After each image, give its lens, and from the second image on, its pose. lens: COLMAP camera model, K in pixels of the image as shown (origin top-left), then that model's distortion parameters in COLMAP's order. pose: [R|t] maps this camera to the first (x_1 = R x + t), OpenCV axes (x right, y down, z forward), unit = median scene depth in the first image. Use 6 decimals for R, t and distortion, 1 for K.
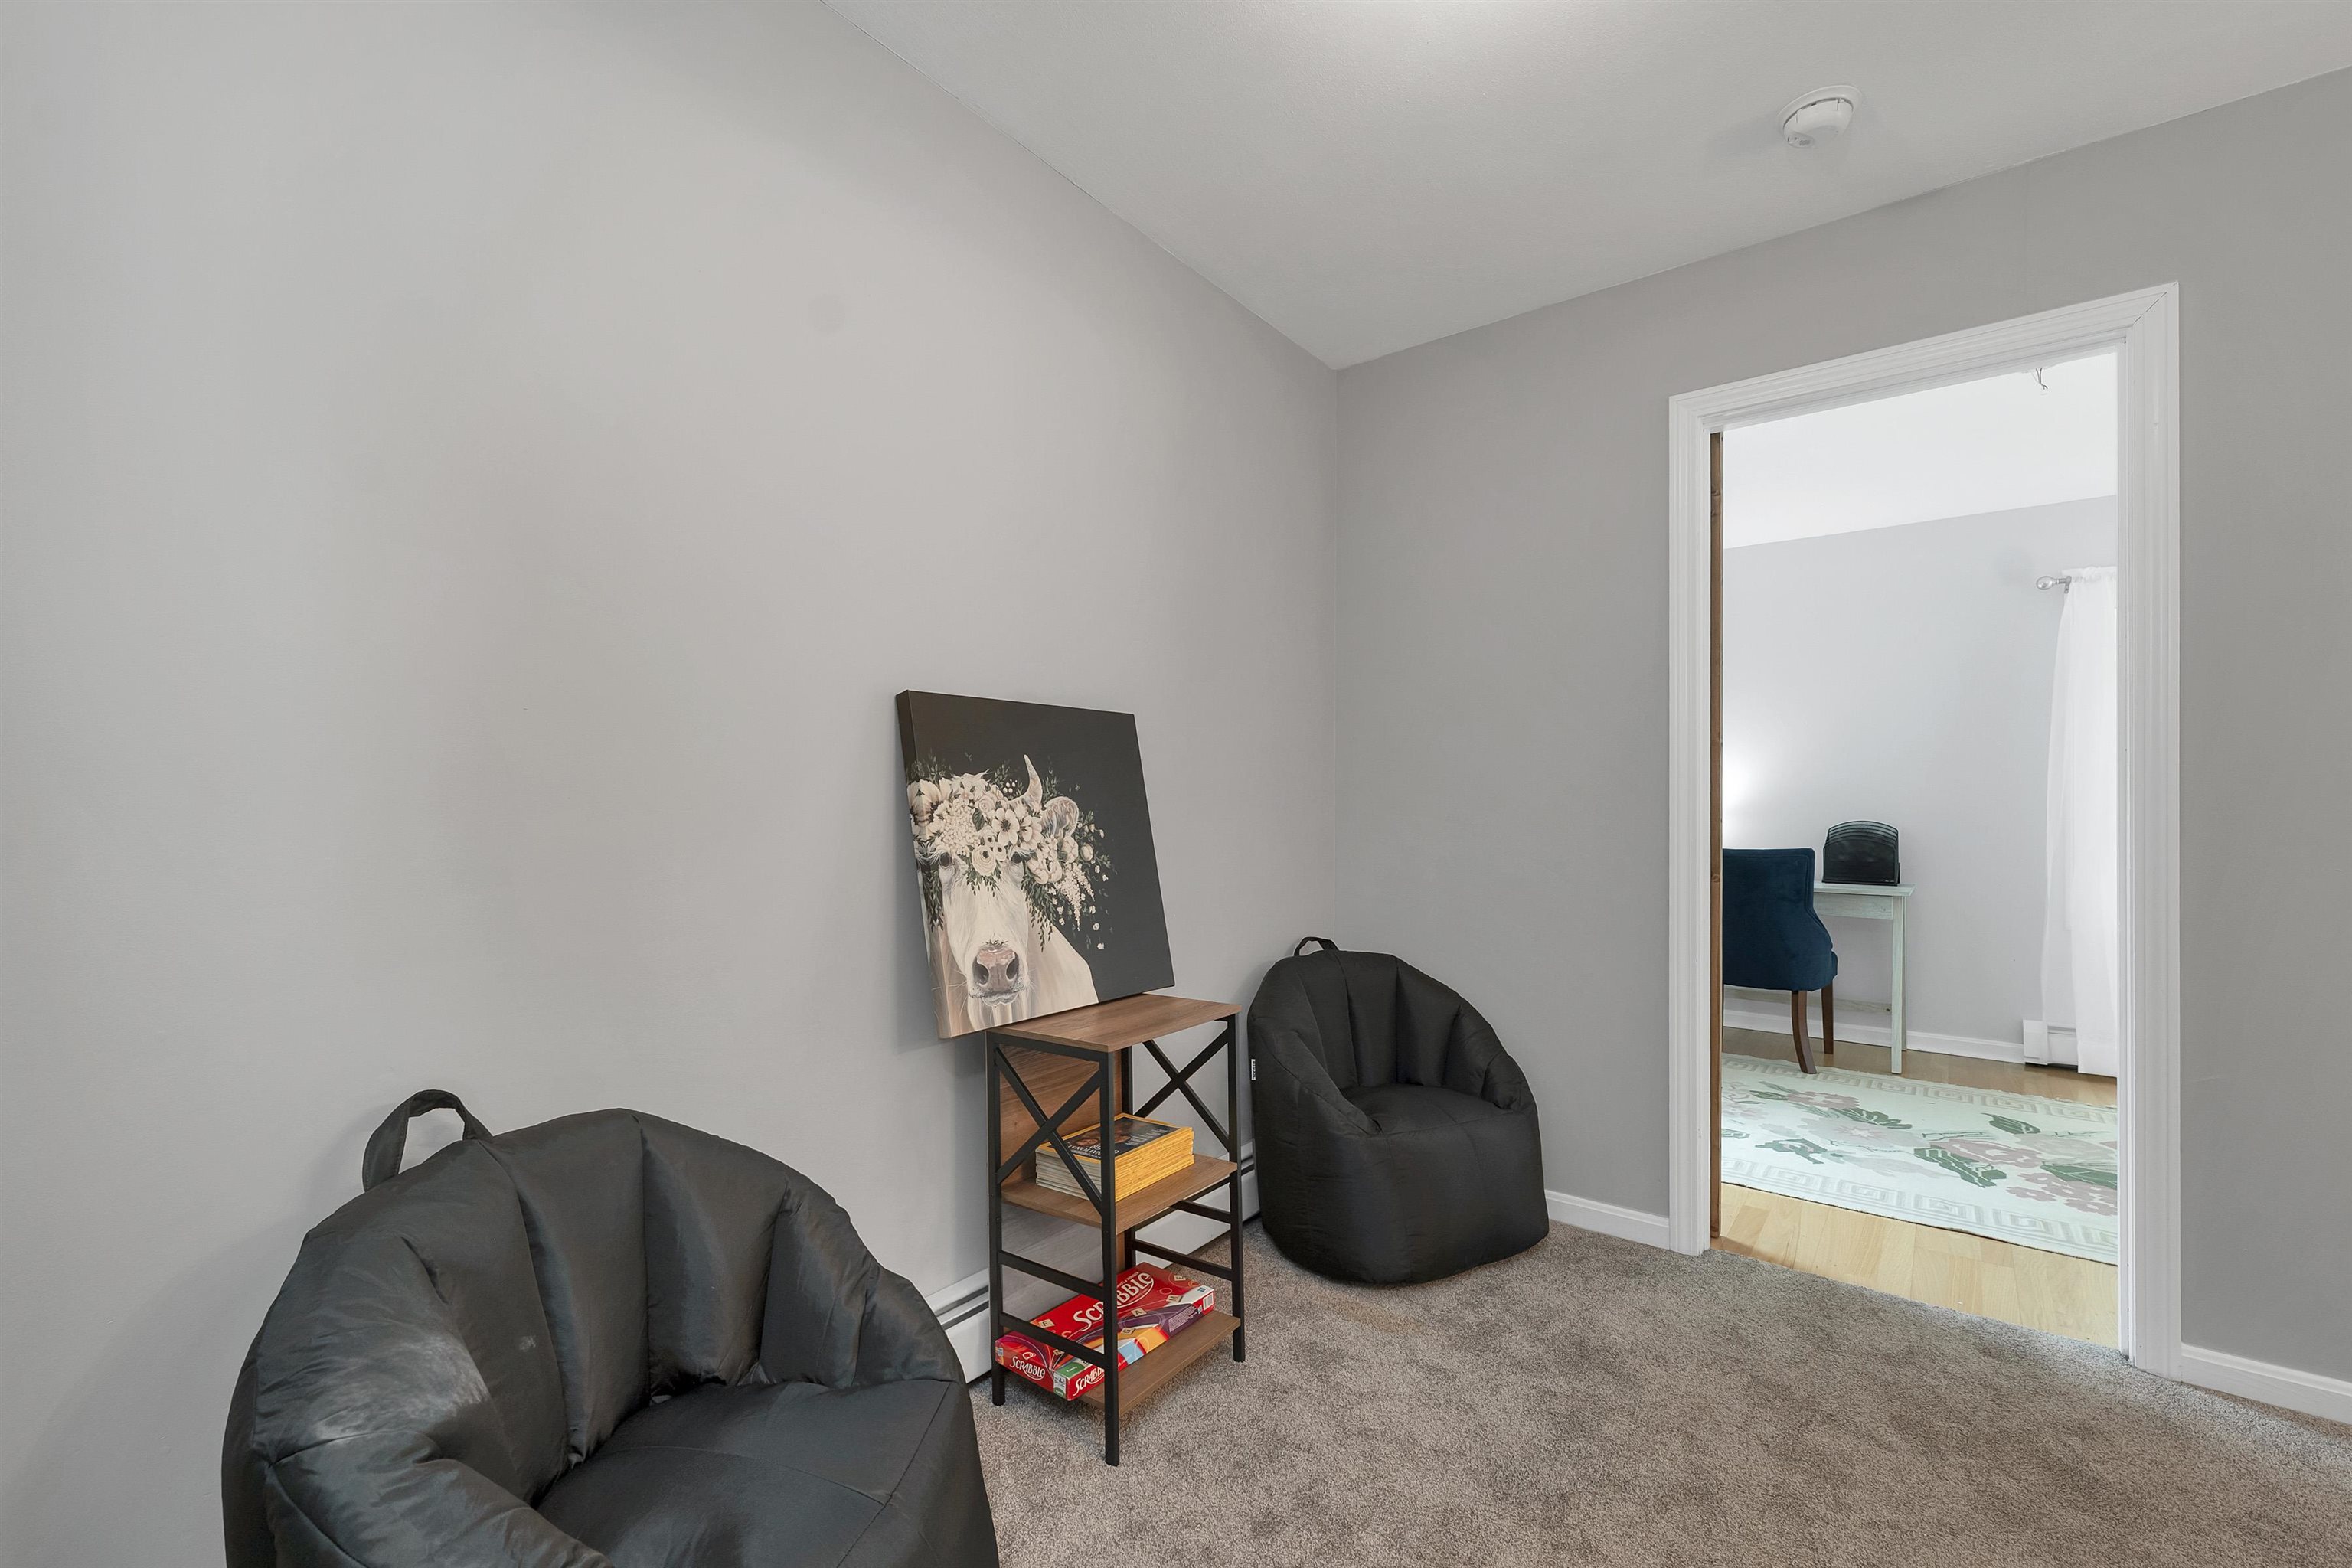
lens RADIAL K [[971.0, 0, 1184.5], [0, 971.0, 805.1], [0, 0, 1]] dist [0.001971, 0.000042]
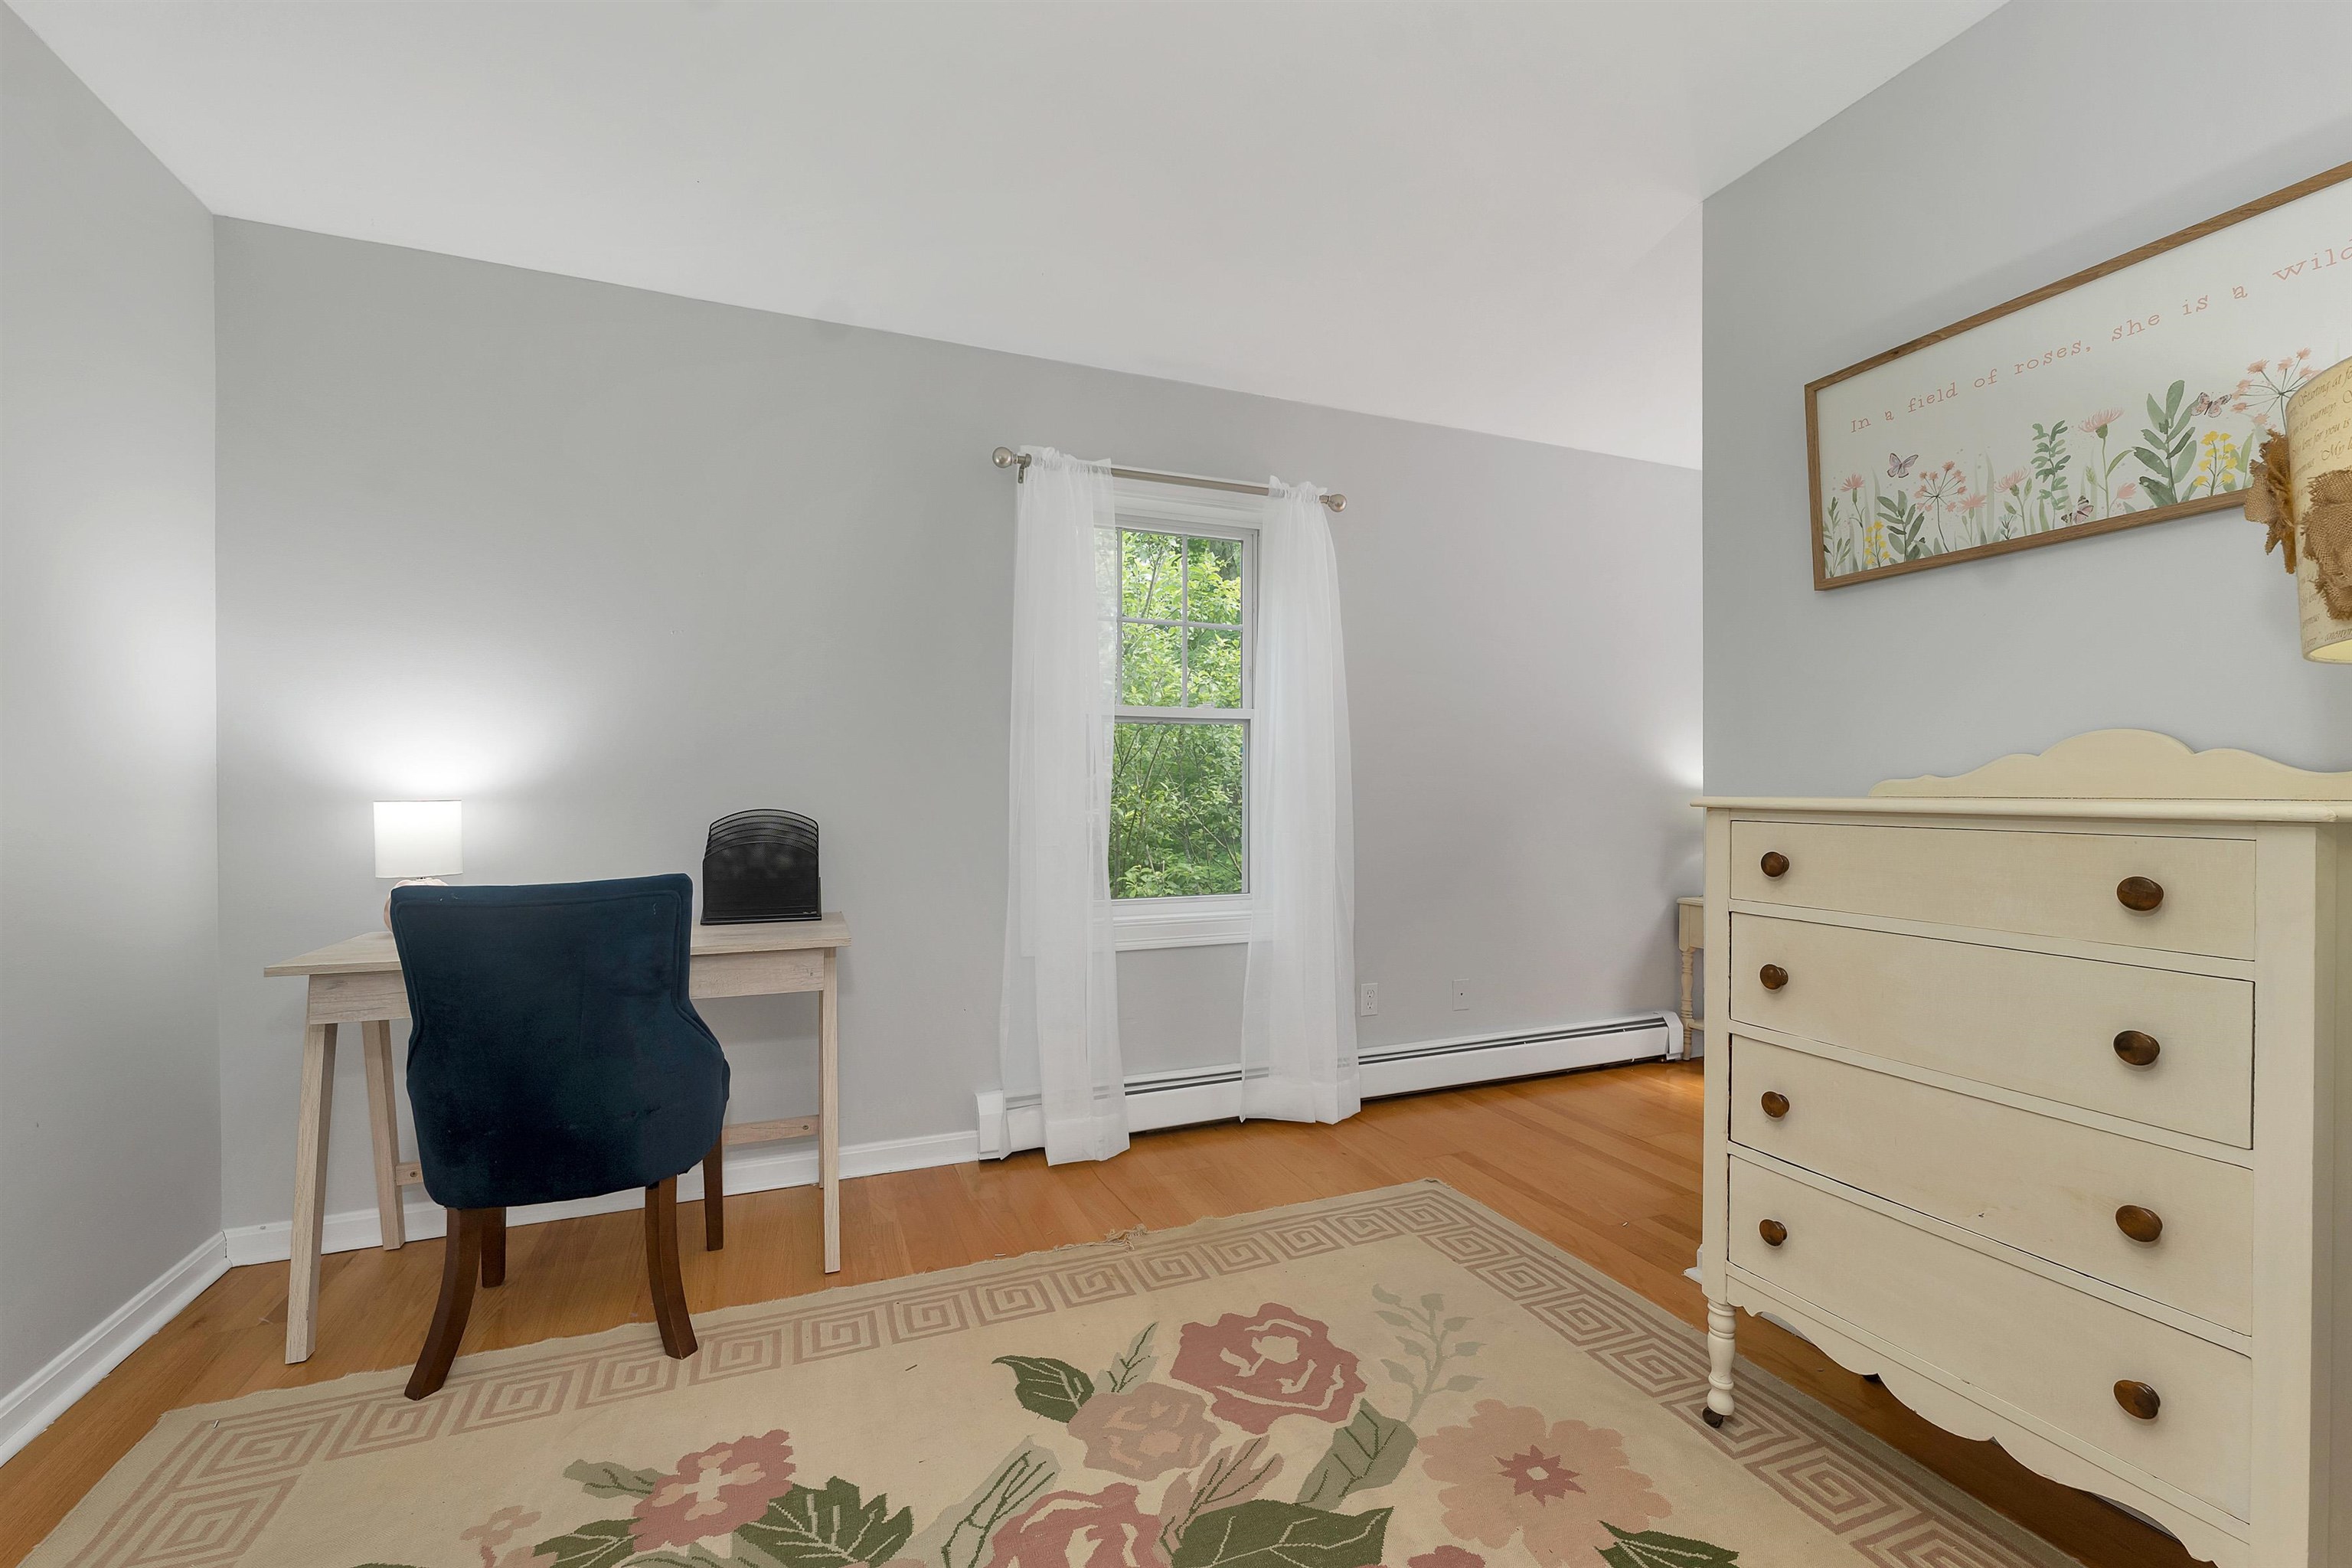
lens RADIAL K [[971.0, 0, 1184.5], [0, 971.0, 805.1], [0, 0, 1]] dist [0.001971, 0.000042]
pose [[0.495245, -0.013232, 0.868653, 0.357520], [0.004319, 0.999909, 0.012768, 0.006934], [-0.868743, -0.002571, 0.495257, 0.557386]]
